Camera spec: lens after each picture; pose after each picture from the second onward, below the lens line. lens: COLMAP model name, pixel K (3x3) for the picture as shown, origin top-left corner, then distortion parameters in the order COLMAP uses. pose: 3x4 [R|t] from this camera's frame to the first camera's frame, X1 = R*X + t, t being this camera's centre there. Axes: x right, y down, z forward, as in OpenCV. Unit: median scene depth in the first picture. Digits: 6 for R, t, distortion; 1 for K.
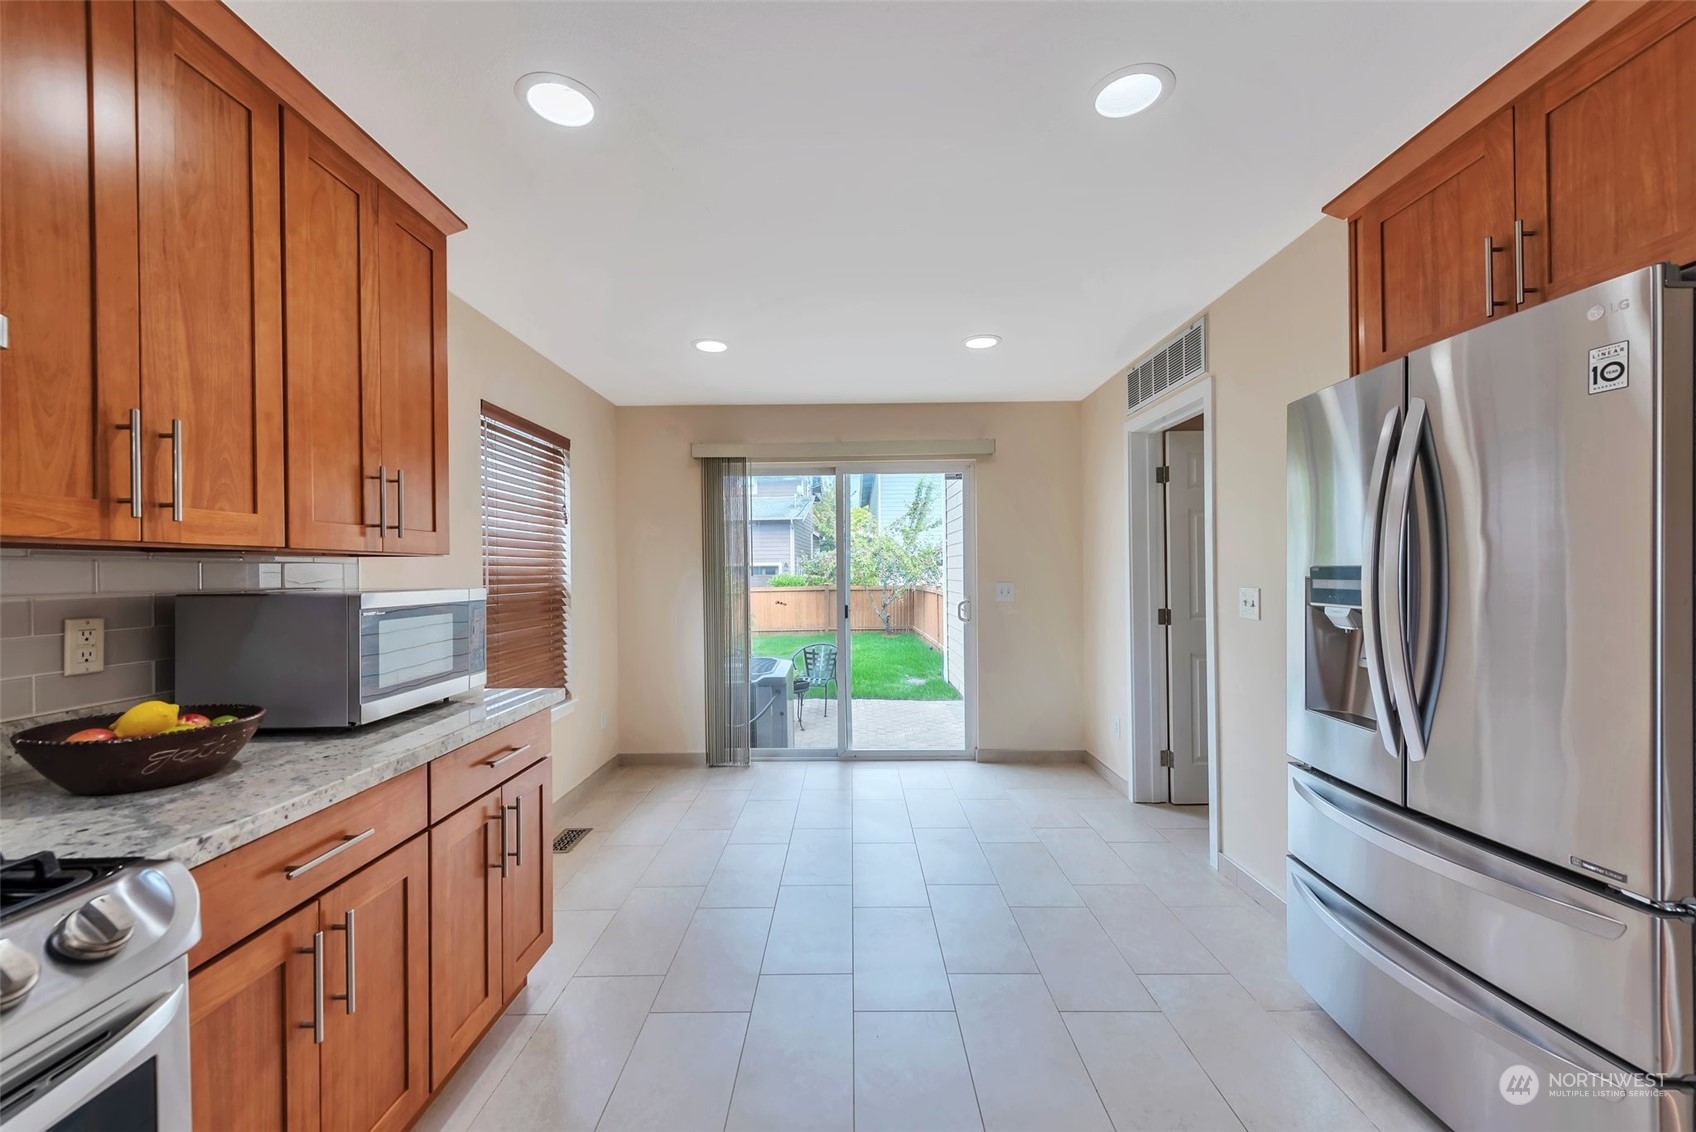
lens RADIAL K [[661.4, 0, 849.7], [0, 661.4, 571.8], [0, 0, 1]] dist [0.002714, -0.000129]
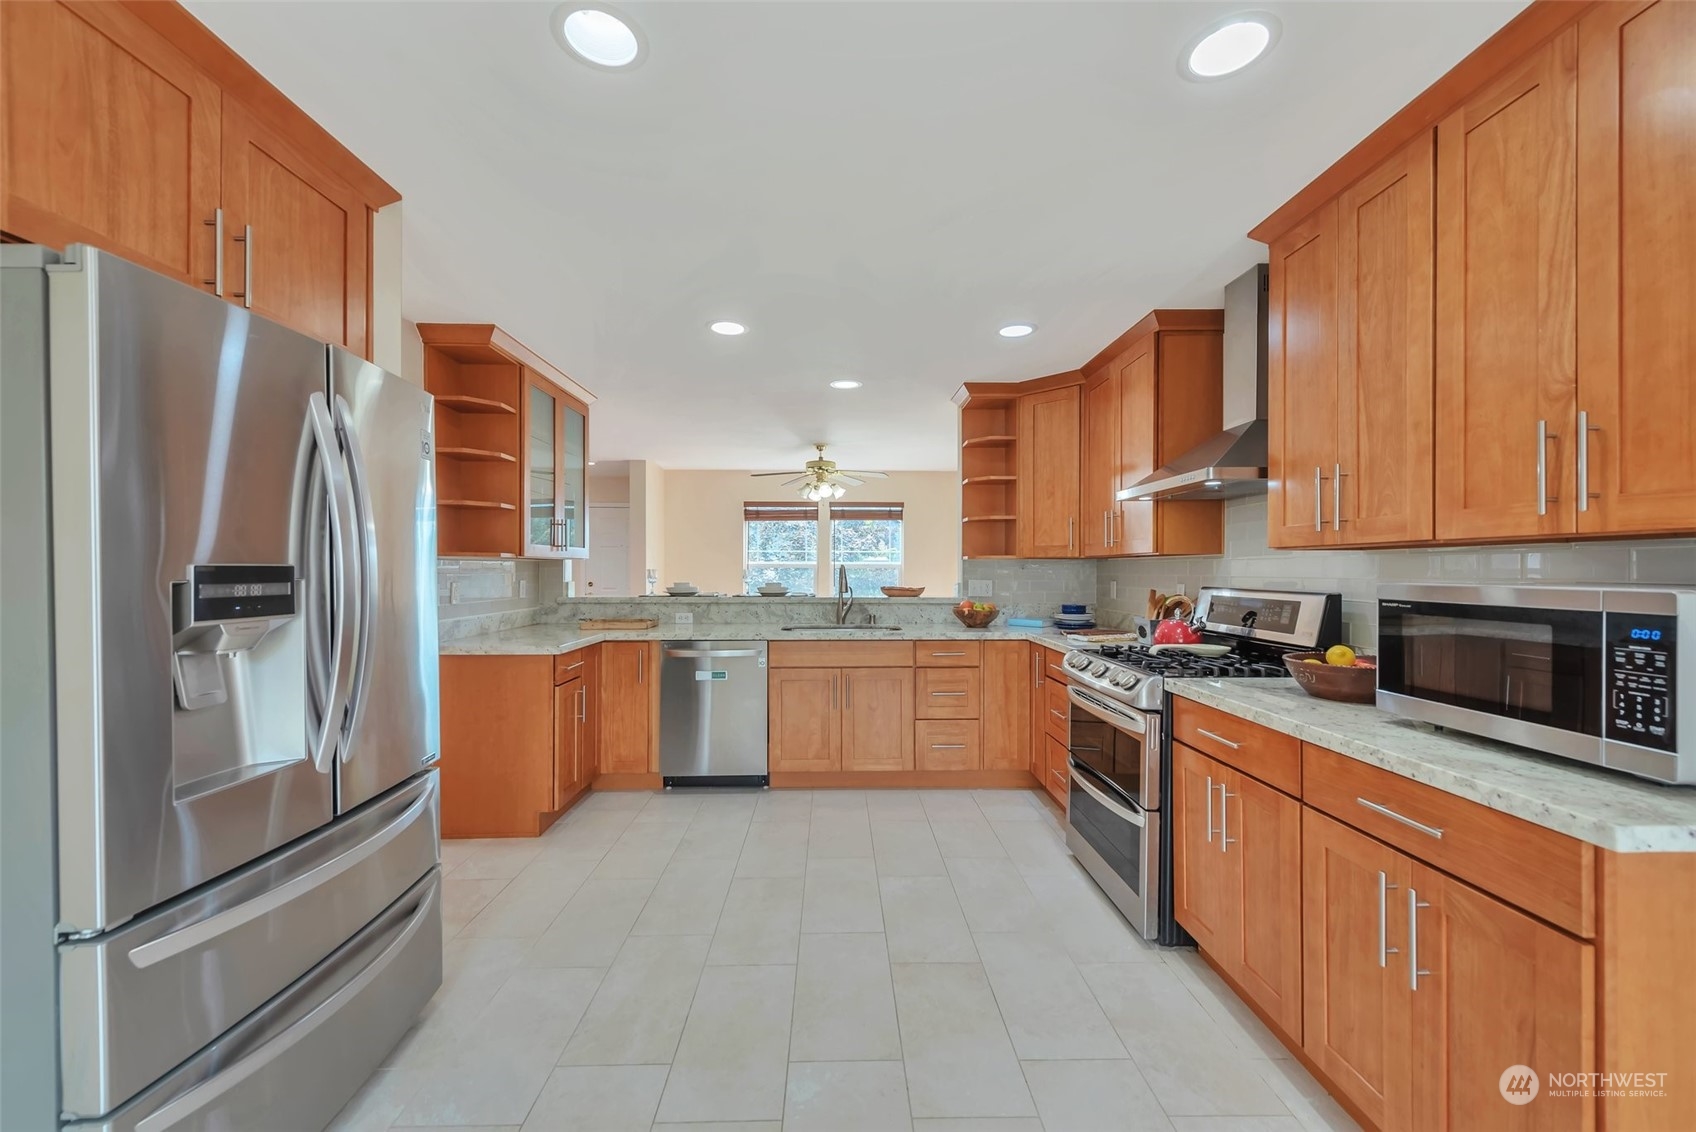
lens RADIAL K [[661.4, 0, 849.7], [0, 661.4, 571.8], [0, 0, 1]] dist [0.002714, -0.000129]
pose [[-0.999704, 0.008948, -0.022608, 0.119129], [0.008872, 0.999955, 0.003476, 0.003426], [0.022638, 0.003275, -0.999738, 2.044206]]
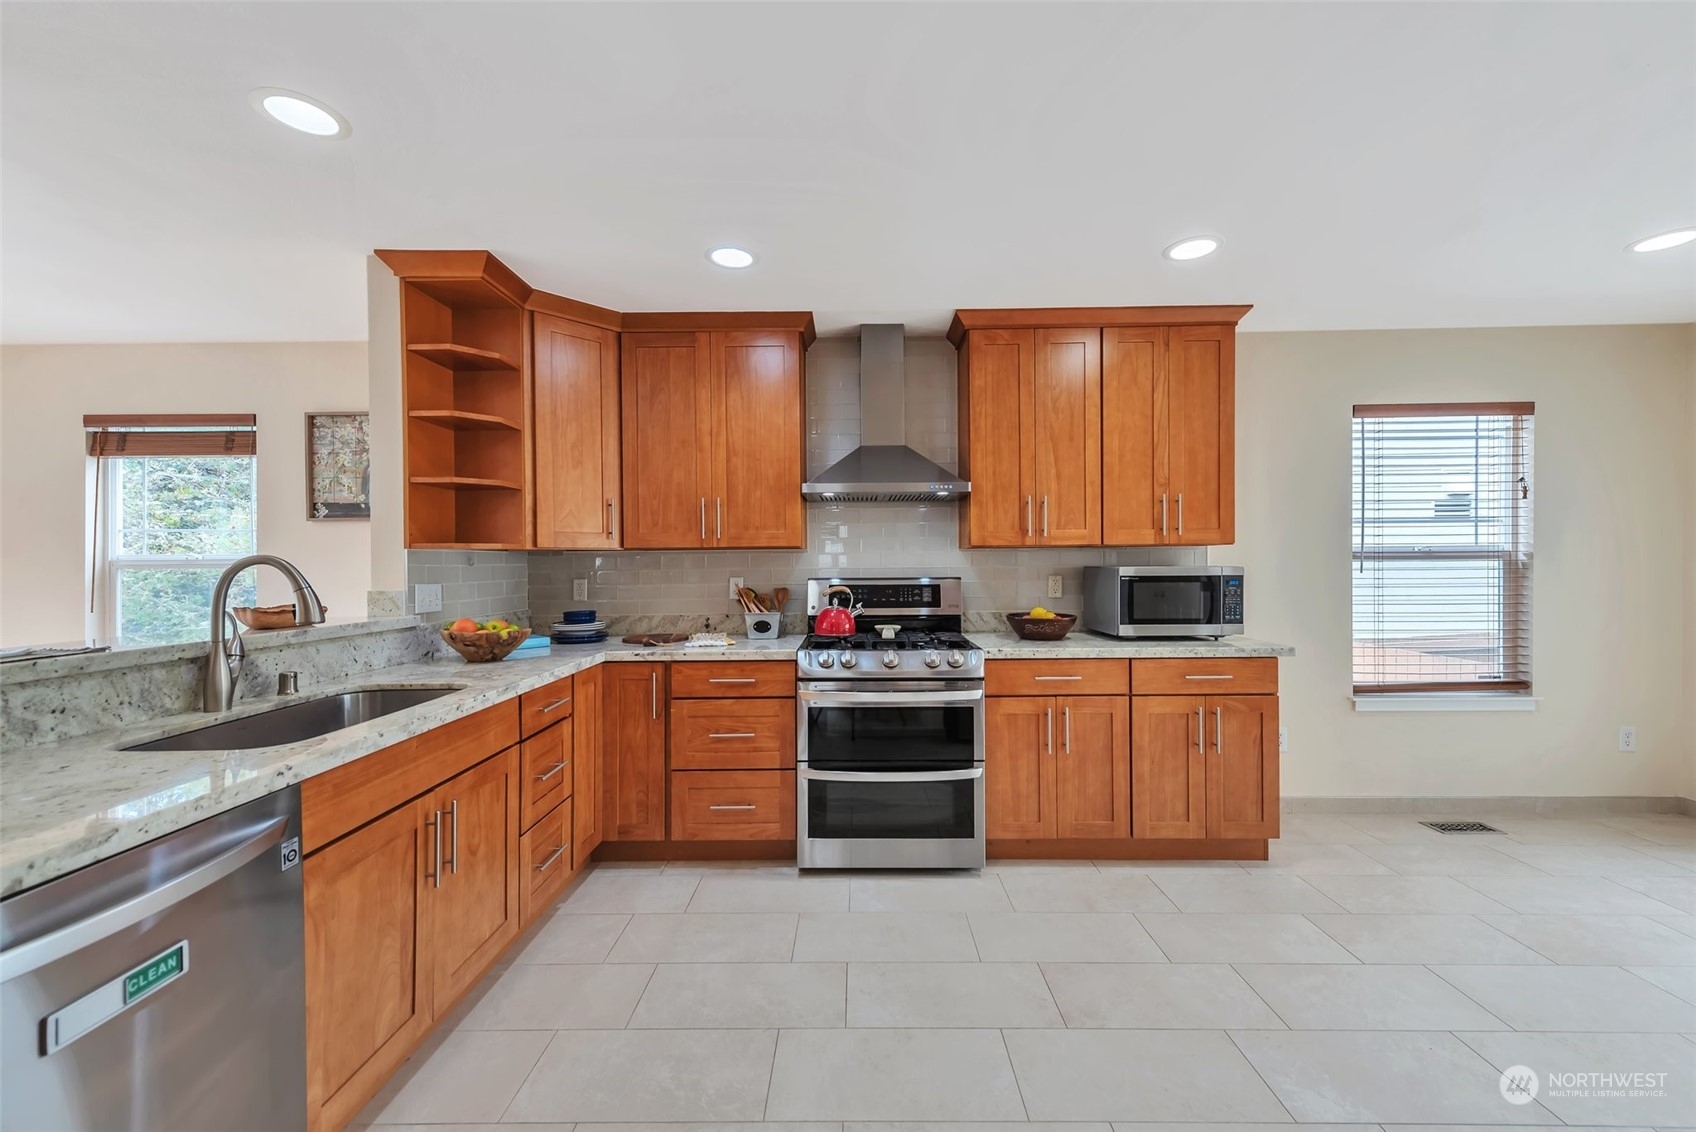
lens RADIAL K [[661.4, 0, 849.7], [0, 661.4, 571.8], [0, 0, 1]] dist [0.002714, -0.000129]
pose [[-0.006282, 0.025124, -0.999665, 1.200201], [0.008919, 0.999646, 0.025067, -0.010532], [0.999940, -0.008758, -0.006504, 0.230499]]
